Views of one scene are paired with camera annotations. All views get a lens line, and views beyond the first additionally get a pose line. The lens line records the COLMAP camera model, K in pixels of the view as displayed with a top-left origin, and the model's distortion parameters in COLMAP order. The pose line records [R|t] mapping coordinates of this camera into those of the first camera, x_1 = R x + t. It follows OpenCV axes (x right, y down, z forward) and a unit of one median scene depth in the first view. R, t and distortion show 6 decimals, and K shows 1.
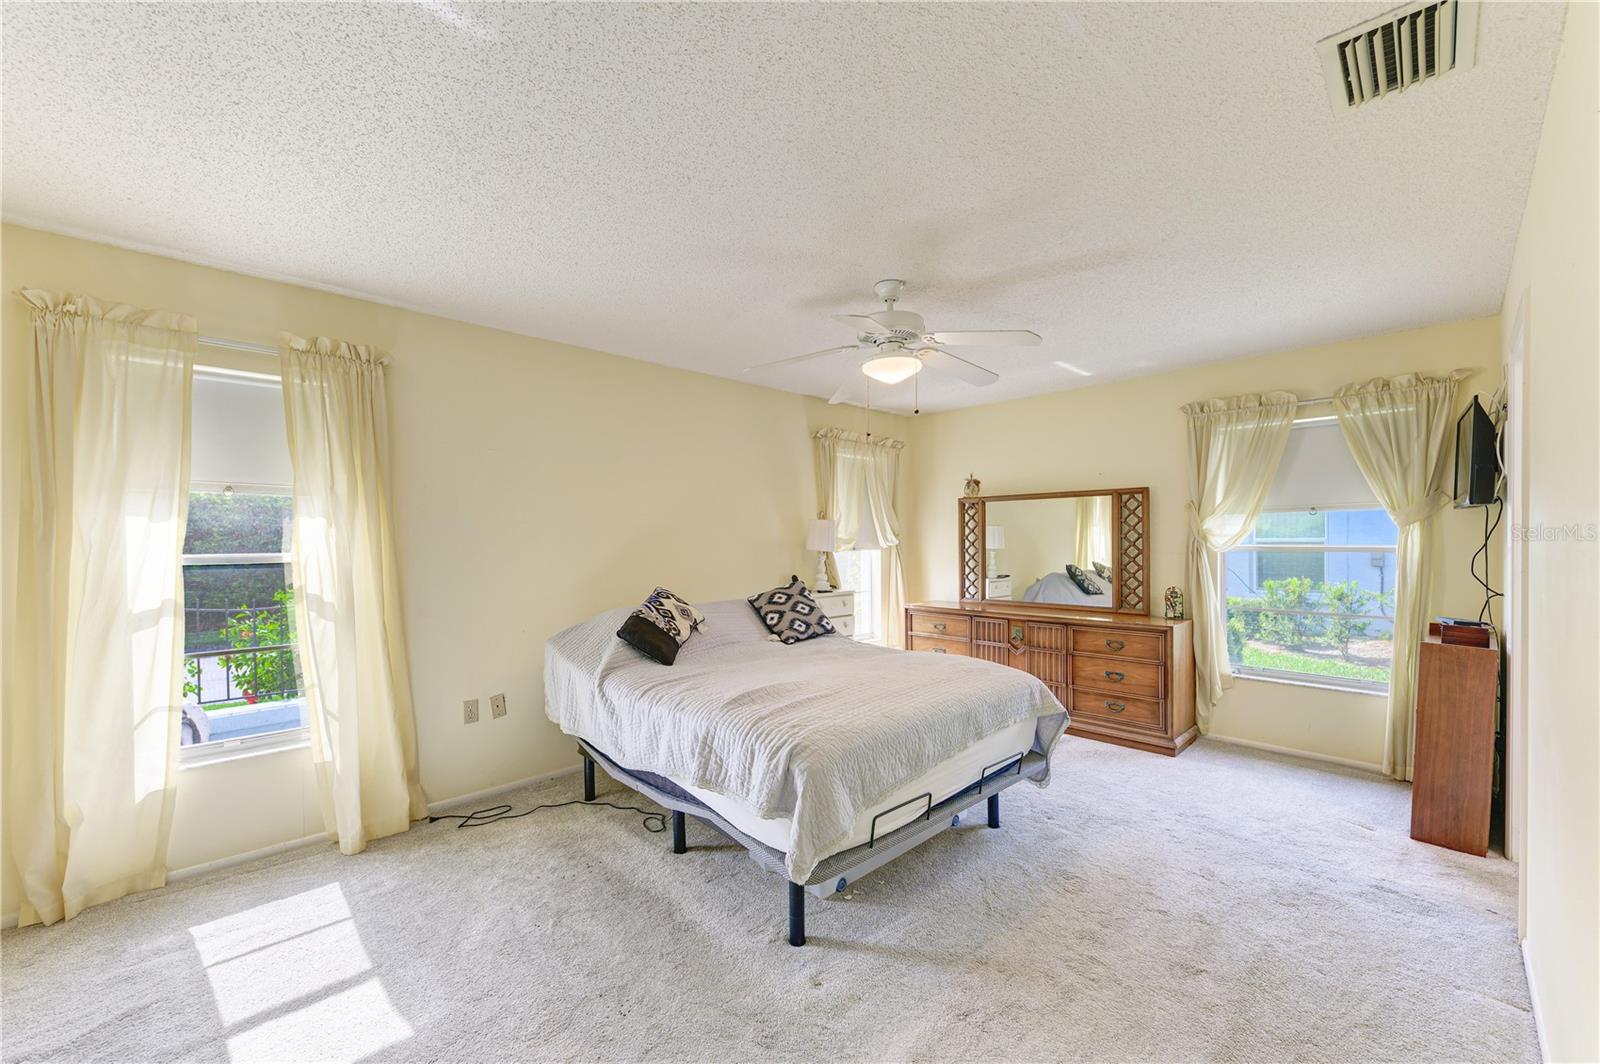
lens RADIAL K [[633.0, 0, 809.1], [0, 633.0, 546.8], [0, 0, 1]] dist [0.007937, -0.004923]
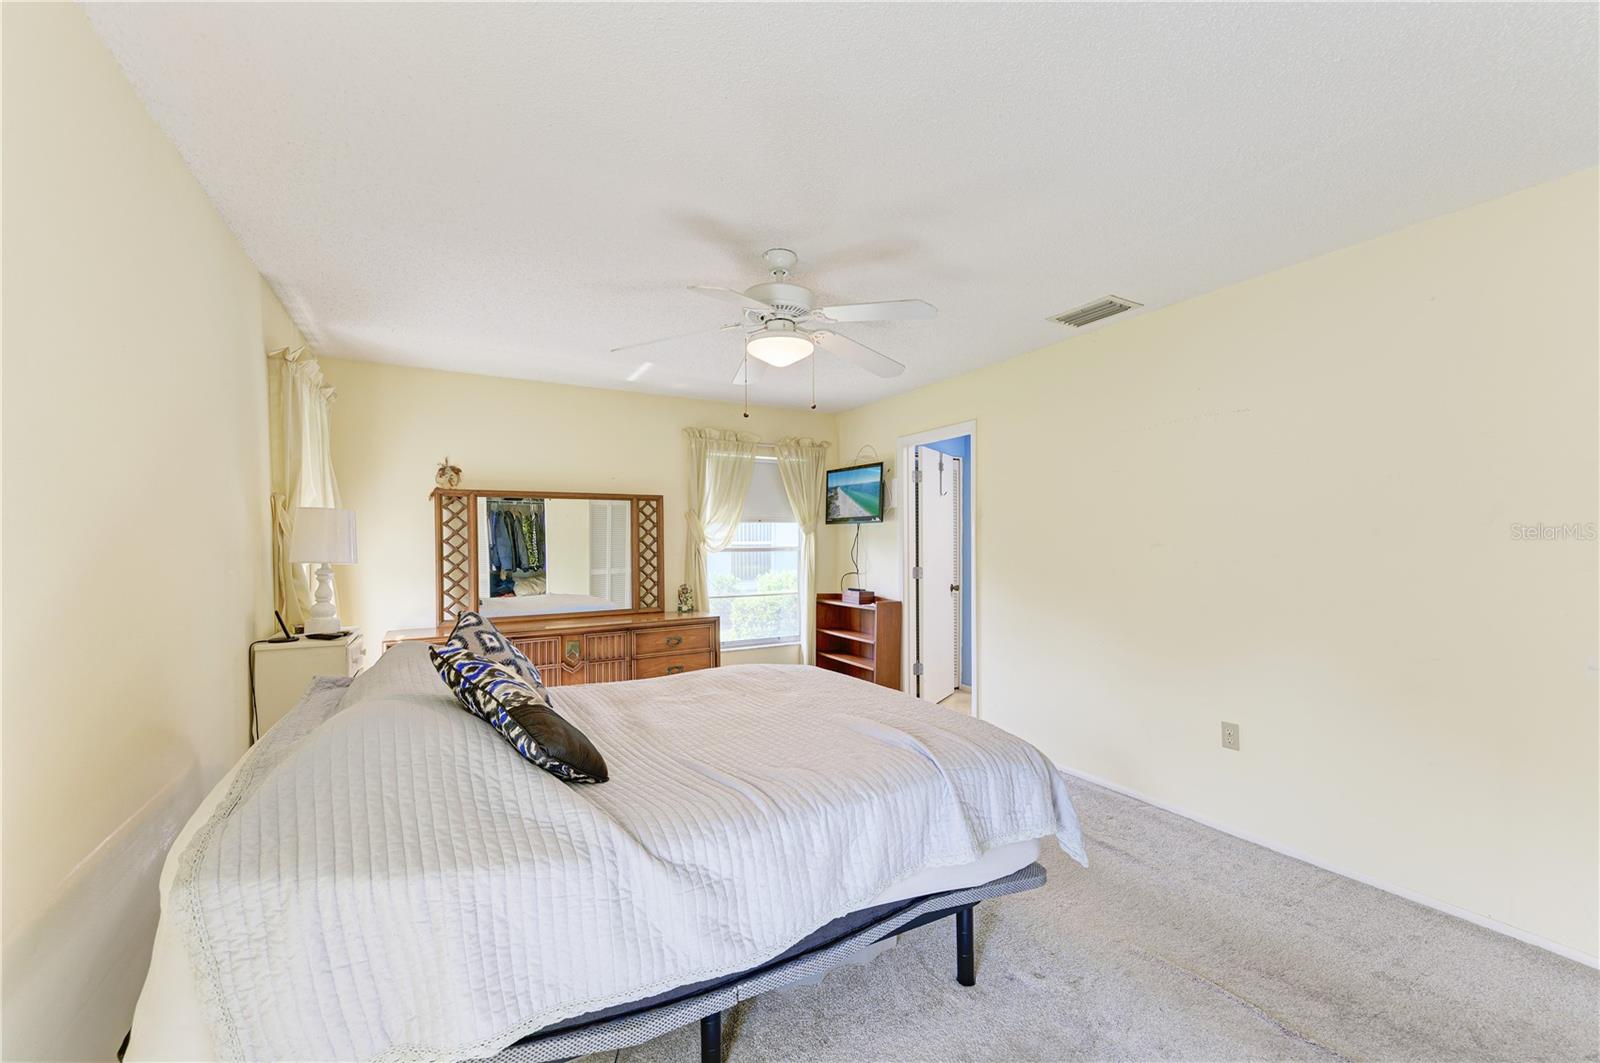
lens RADIAL K [[633.0, 0, 809.1], [0, 633.0, 546.3], [0, 0, 1]] dist [0.007937, -0.004923]
pose [[0.252020, -0.004354, 0.967712, -0.464214], [0.014360, 0.999897, 0.000759, -0.003109], [-0.967615, 0.013705, 0.252057, 0.475275]]
